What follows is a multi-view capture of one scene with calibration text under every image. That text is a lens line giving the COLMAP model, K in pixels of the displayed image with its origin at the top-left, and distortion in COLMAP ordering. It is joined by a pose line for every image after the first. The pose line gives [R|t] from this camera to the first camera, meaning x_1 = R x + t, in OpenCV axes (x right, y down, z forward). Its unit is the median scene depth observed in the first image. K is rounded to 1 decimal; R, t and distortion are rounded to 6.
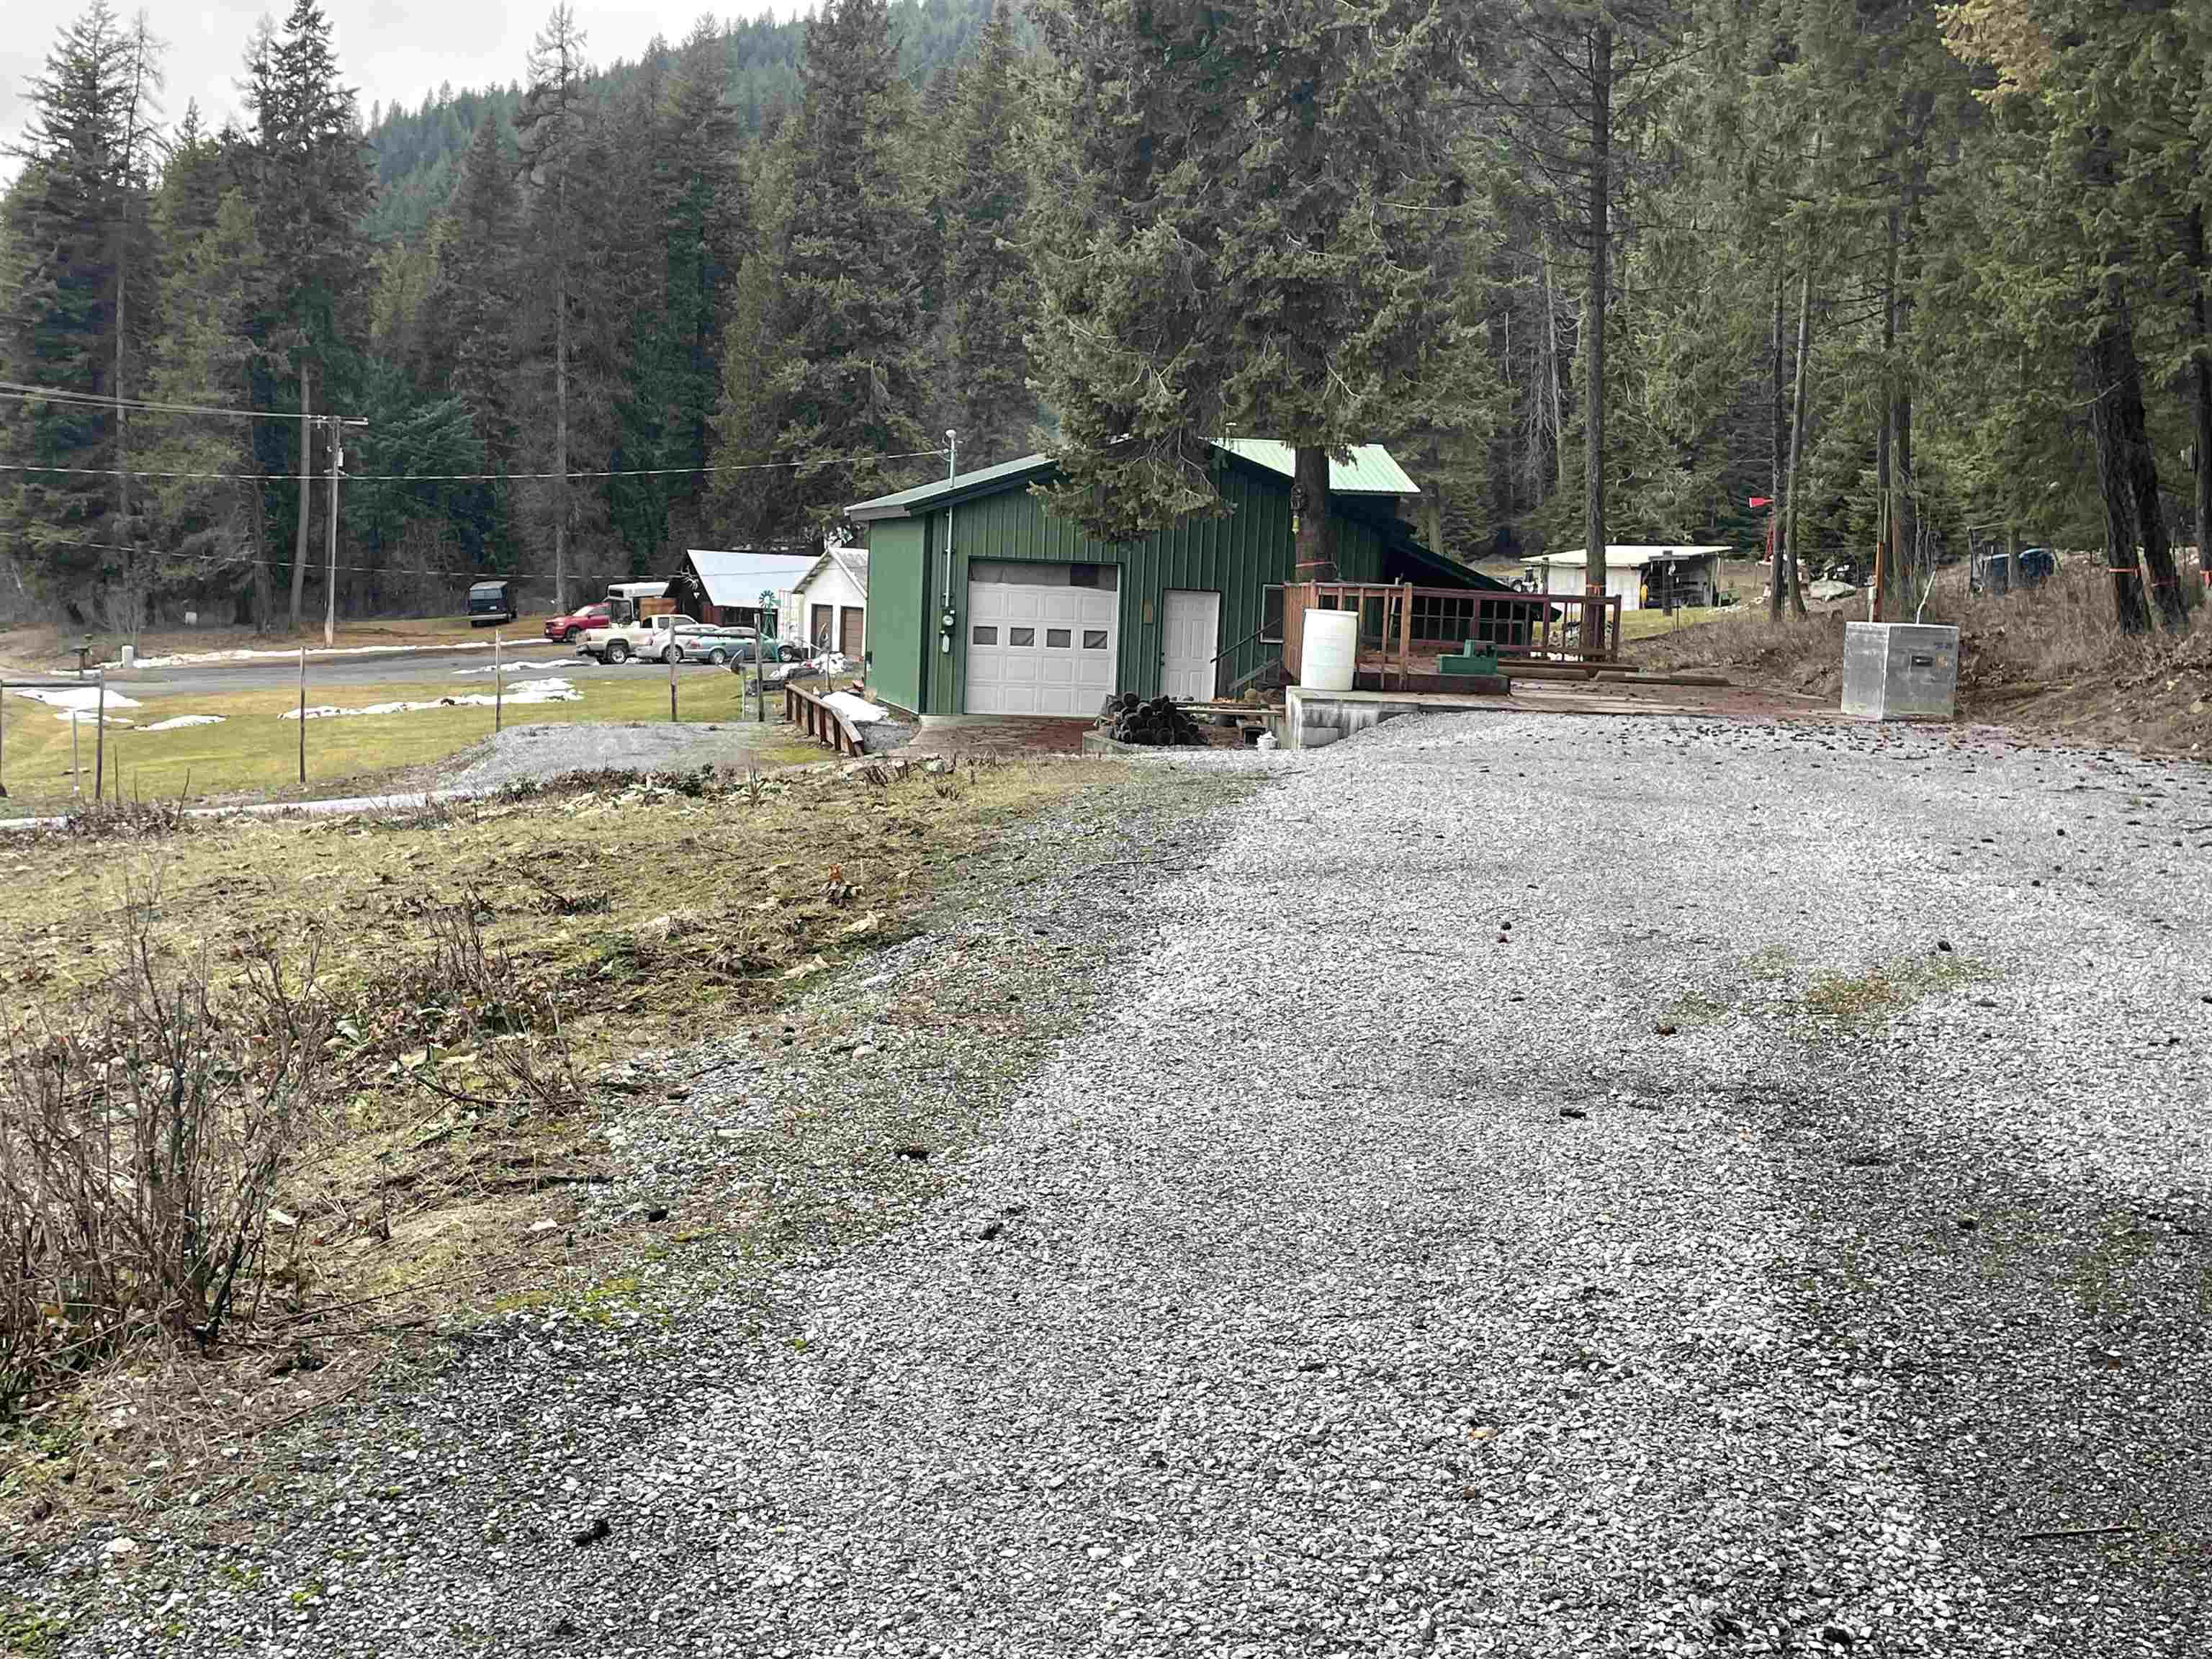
lens RADIAL K [[2604.7, 0, 1090.1], [0, 2604.7, 826.1], [0, 0, 1]] dist [0.071087, 0.000000]
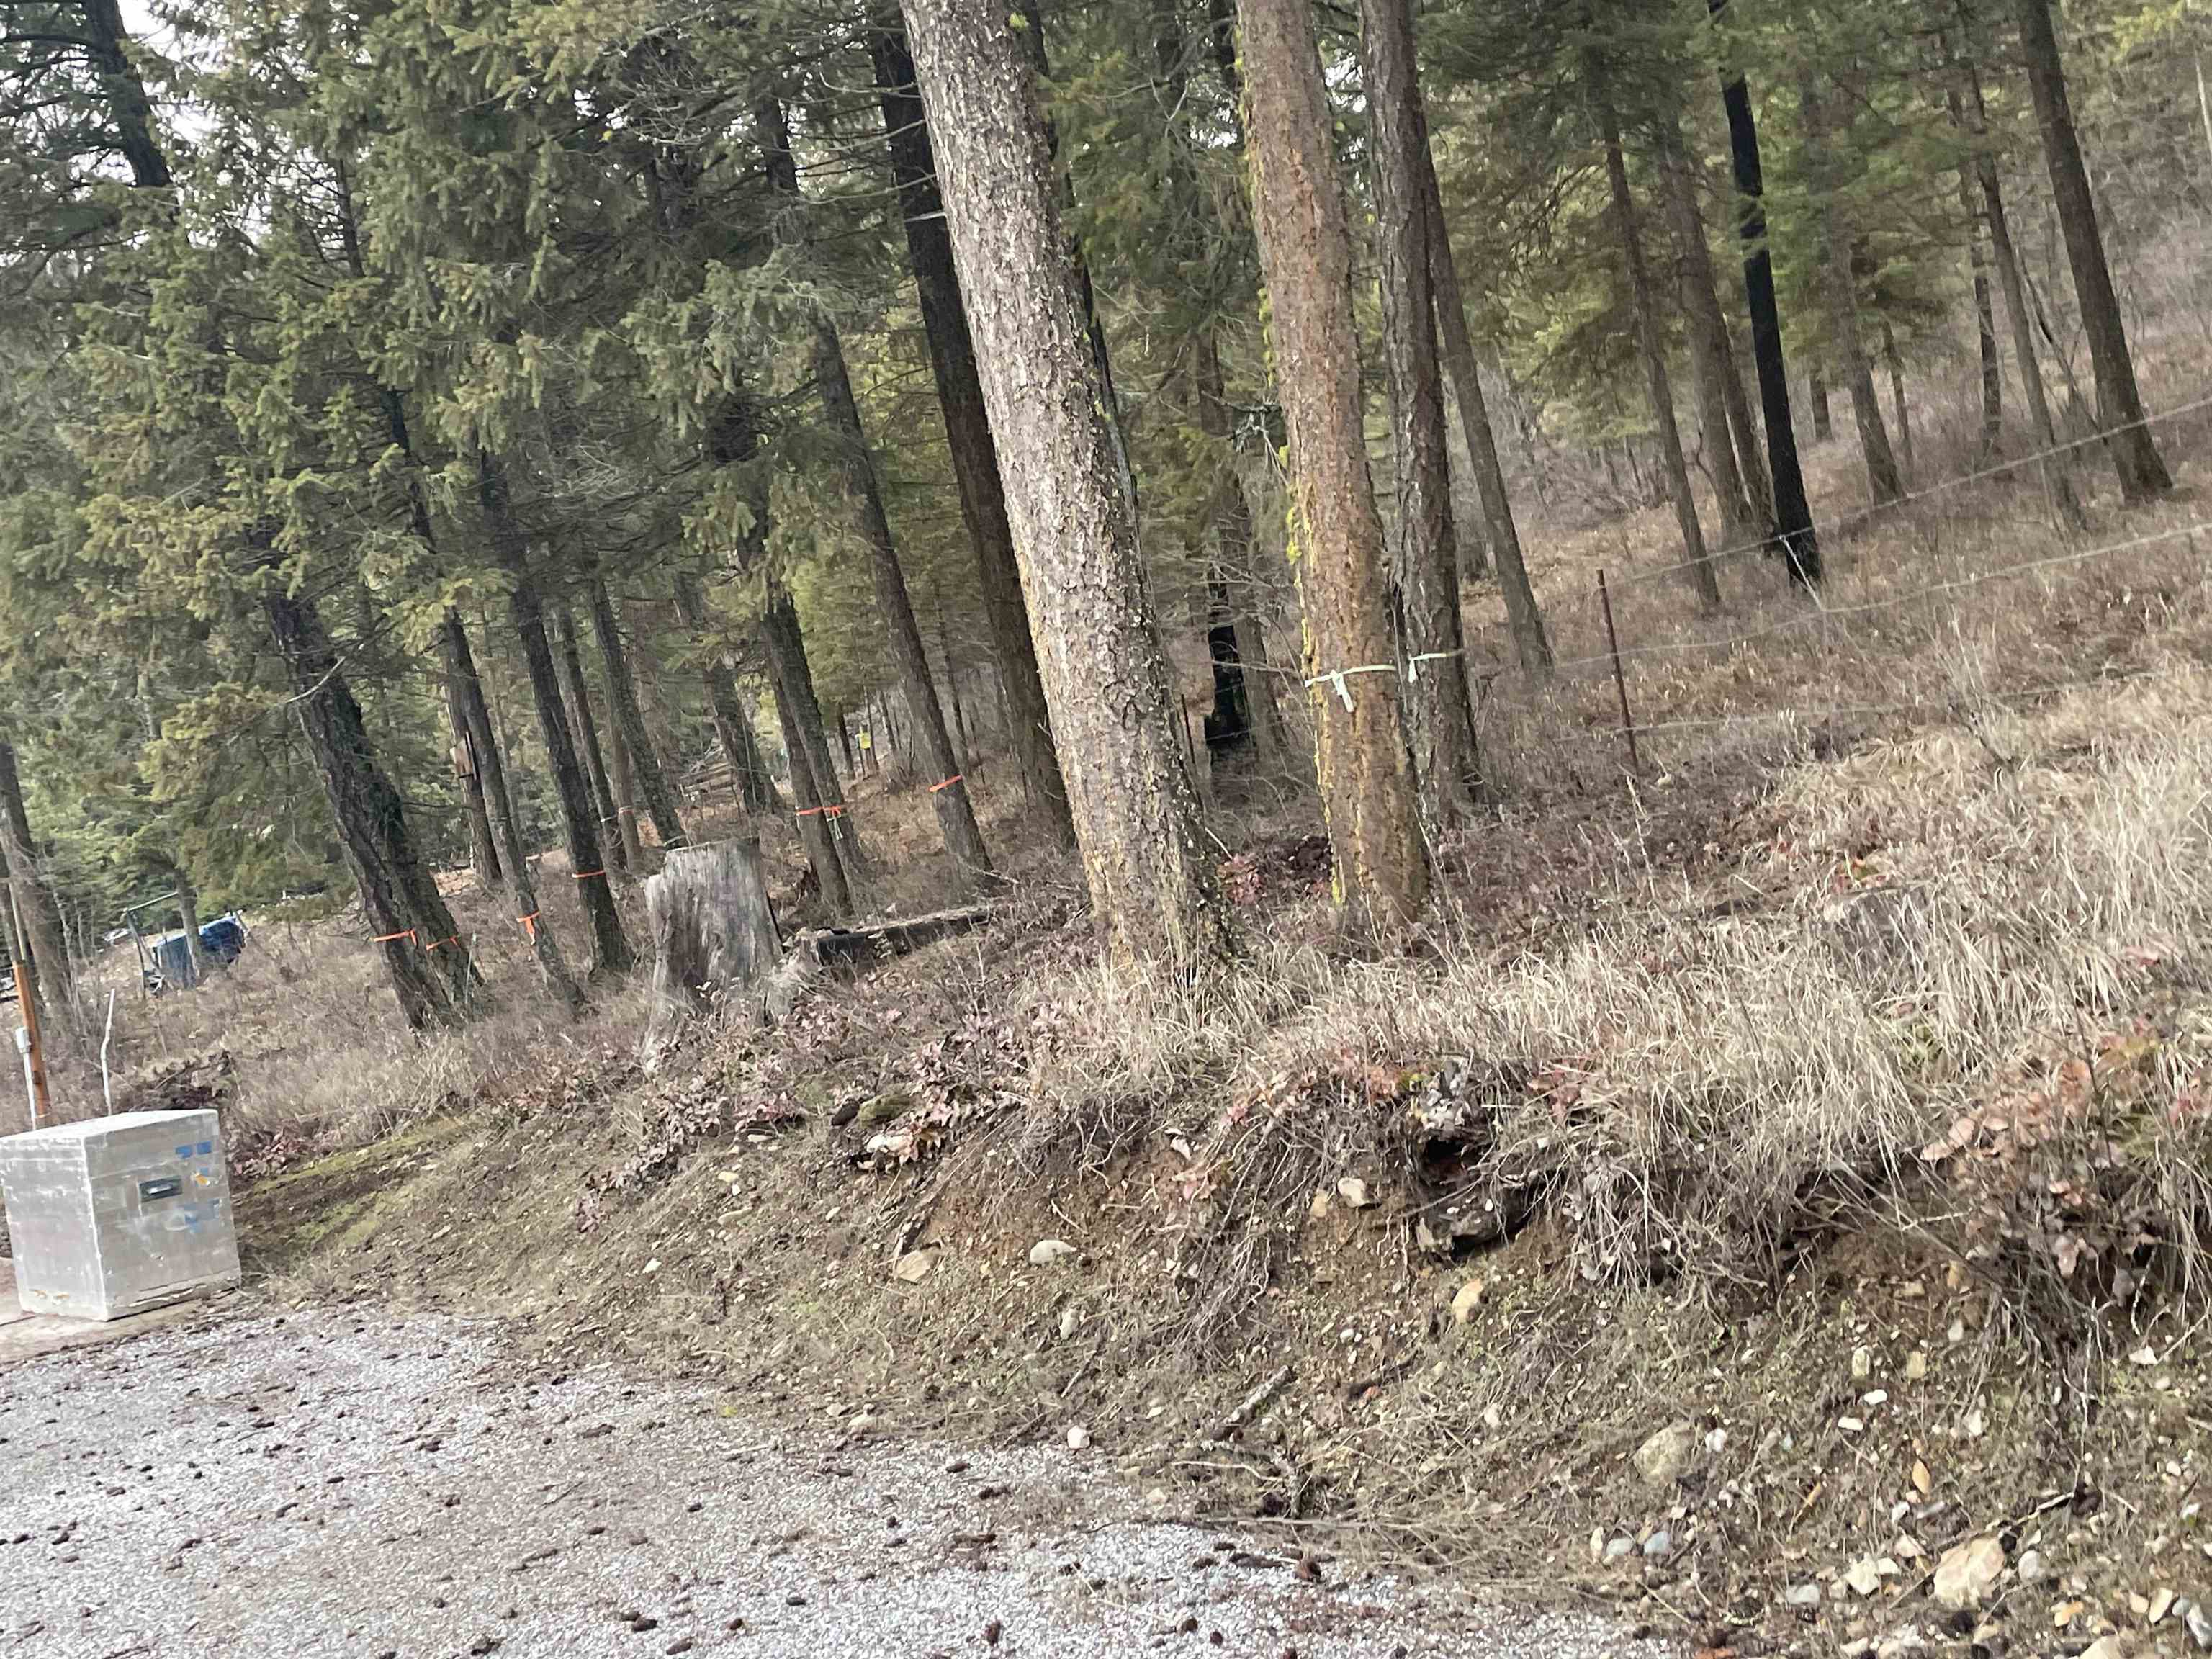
lens RADIAL K [[2604.7, 0, 1095.1], [0, 2604.7, 819.4], [0, 0, 1]] dist [0.071087, 0.000000]
pose [[0.759314, -0.156317, 0.631670, 0.056427], [0.242781, 0.968680, -0.052126, -0.024919], [-0.603737, 0.192938, 0.773483, 0.190622]]
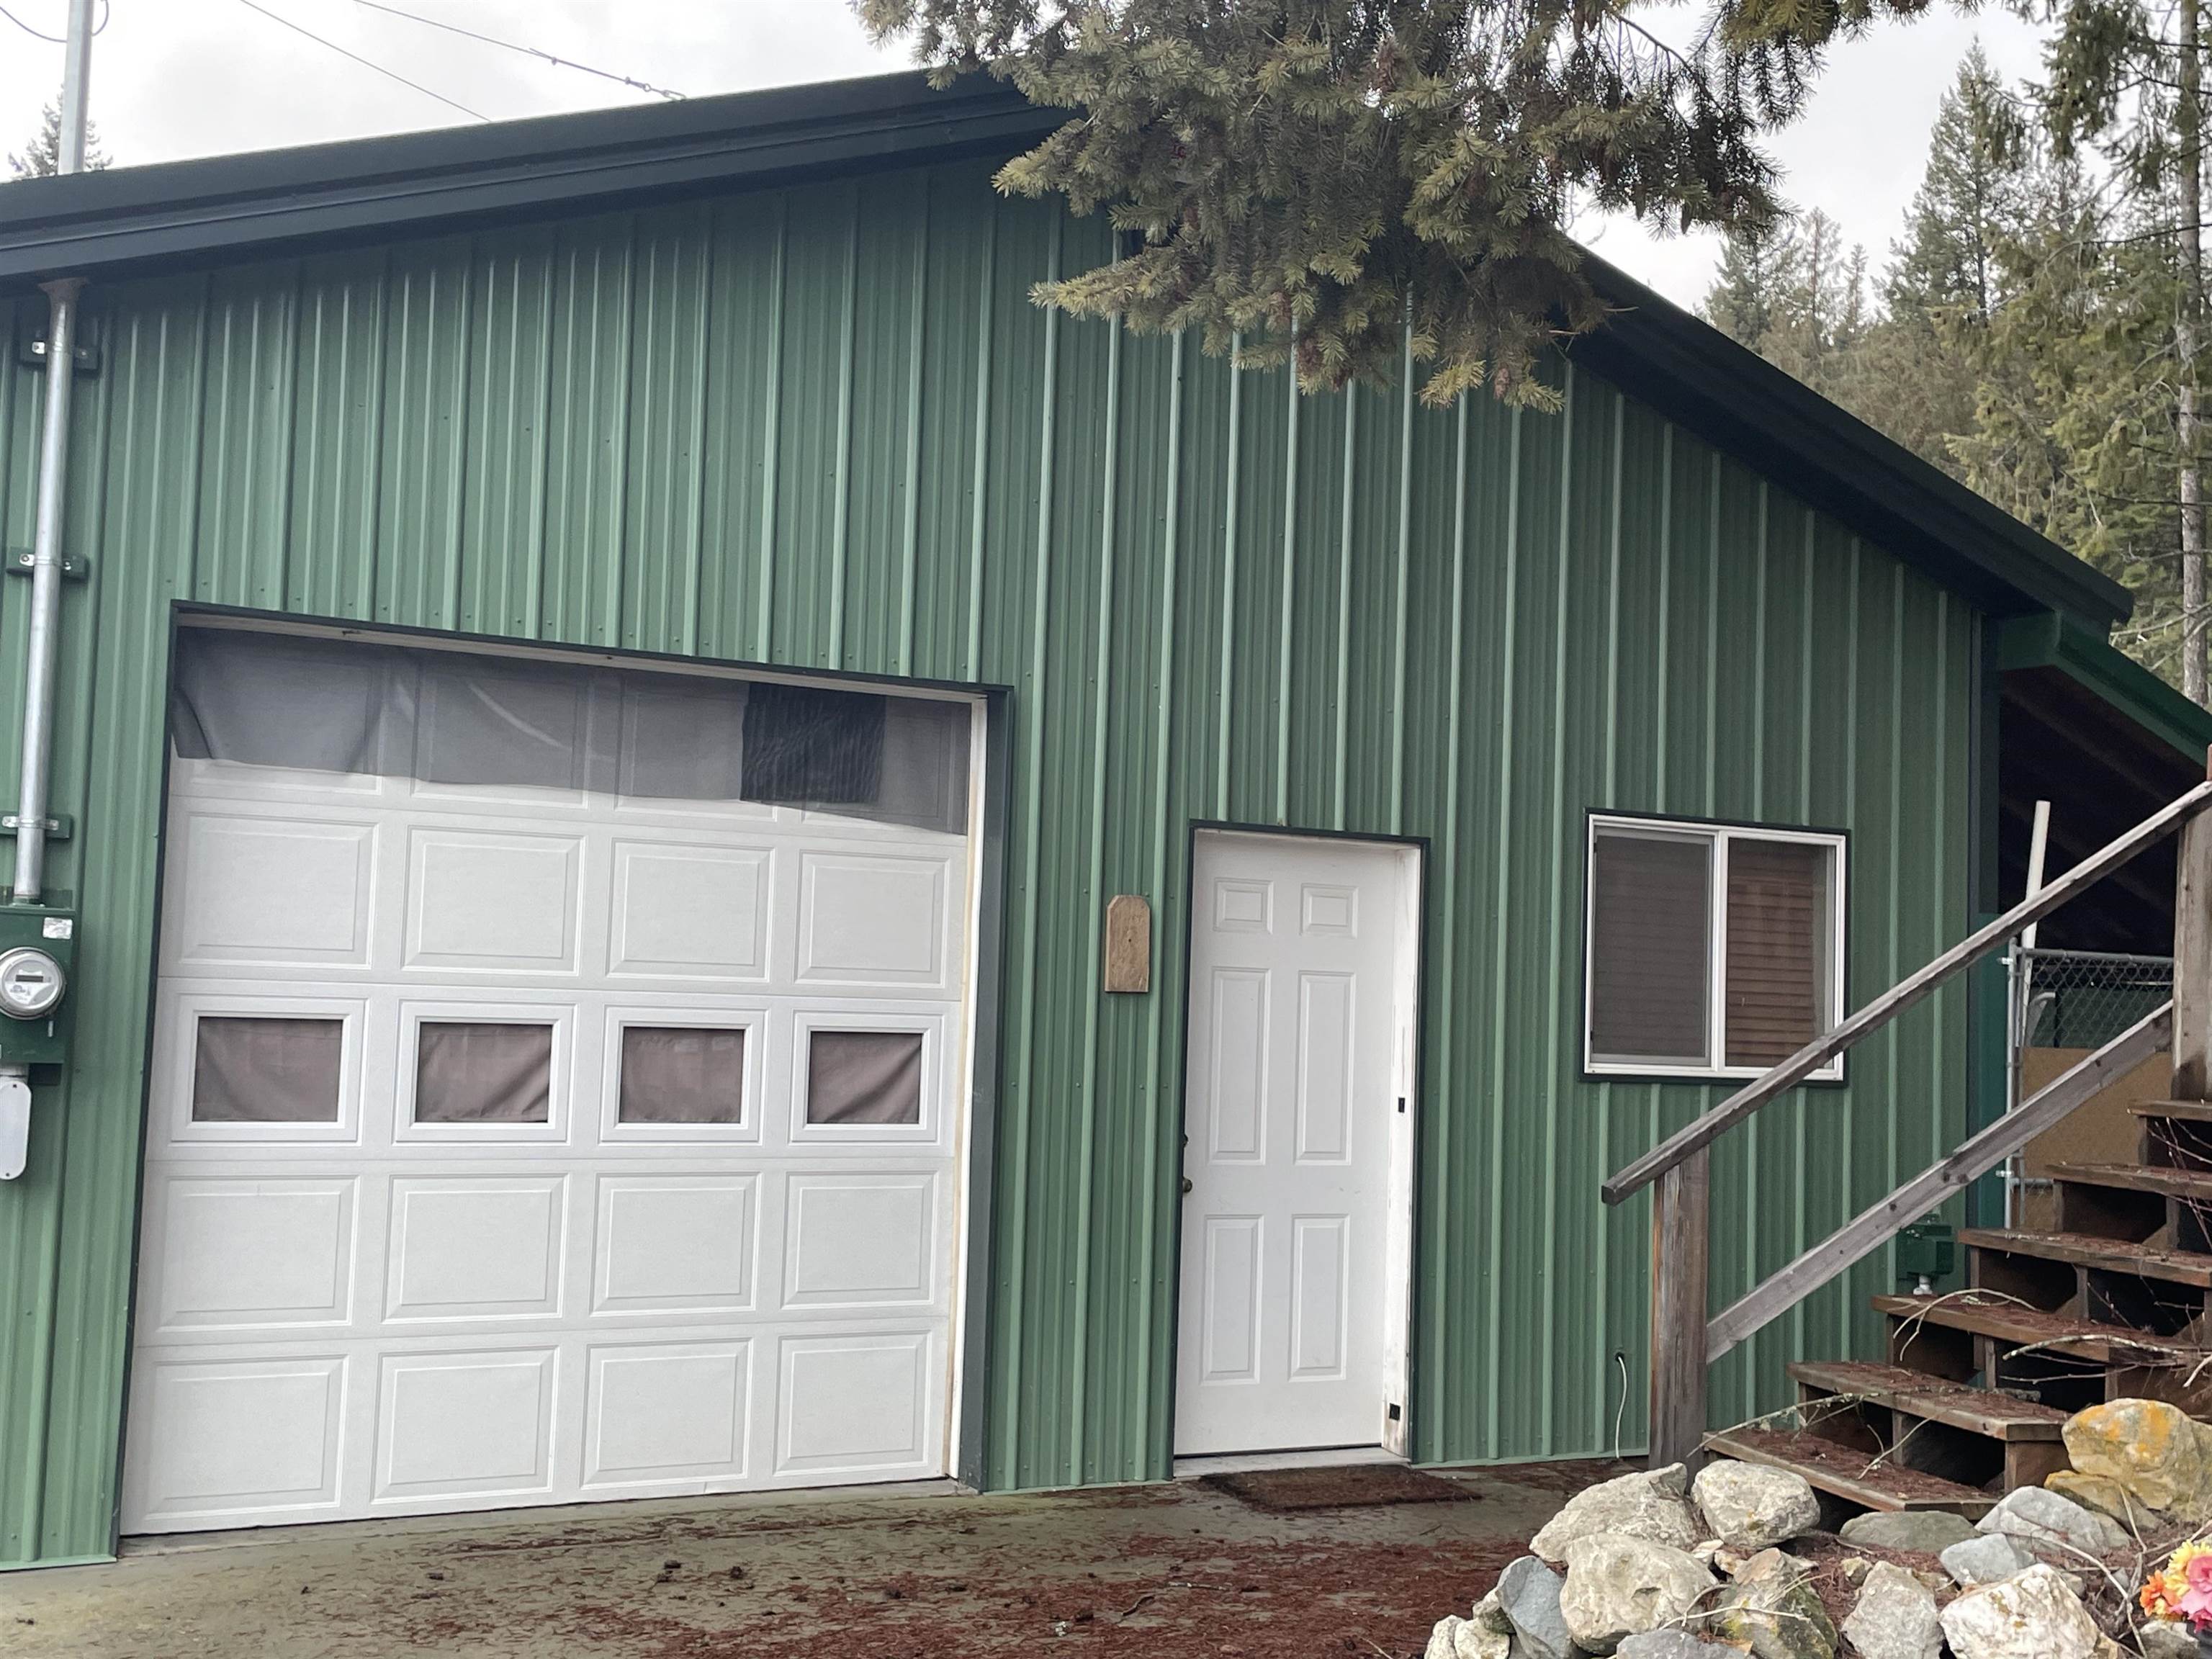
lens RADIAL K [[2604.7, 0, 1107.1], [0, 2604.7, 808.5], [0, 0, 1]] dist [0.071087, 0.000000]
pose [[0.964073, 0.008039, 0.265515, -0.019830], [0.035285, 0.986809, -0.157998, -0.036411], [-0.263283, 0.161691, 0.951072, 0.489986]]
